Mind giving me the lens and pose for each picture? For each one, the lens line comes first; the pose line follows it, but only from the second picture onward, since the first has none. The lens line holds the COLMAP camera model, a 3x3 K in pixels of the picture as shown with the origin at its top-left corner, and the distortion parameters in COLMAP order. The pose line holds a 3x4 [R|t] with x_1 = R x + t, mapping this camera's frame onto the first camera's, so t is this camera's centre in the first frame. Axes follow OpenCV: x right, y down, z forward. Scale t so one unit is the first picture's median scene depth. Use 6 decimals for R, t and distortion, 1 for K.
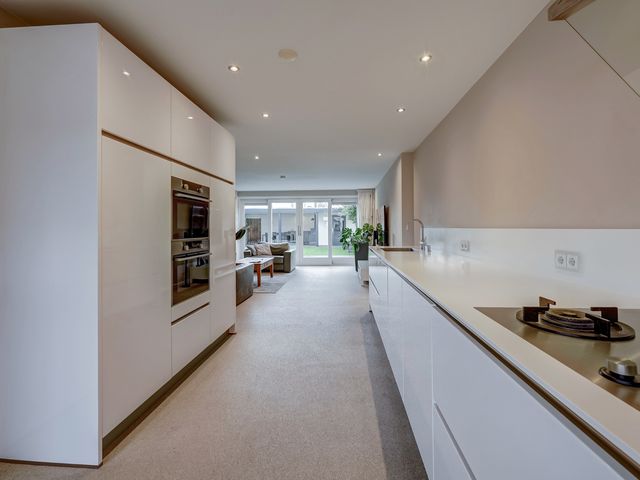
lens RADIAL K [[294.5, 0, 319.1], [0, 294.5, 232.3], [0, 0, 1]] dist [0.001736, 0.000101]
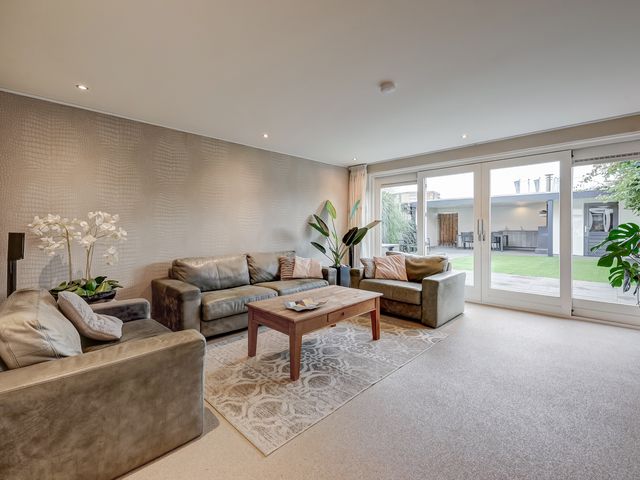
lens RADIAL K [[294.5, 0, 319.1], [0, 294.5, 232.3], [0, 0, 1]] dist [0.001736, 0.000101]
pose [[0.766200, 0.011401, -0.642502, 0.037651], [-0.008926, 0.999935, 0.007099, -0.003530], [0.642541, 0.000295, 0.766251, 0.467705]]
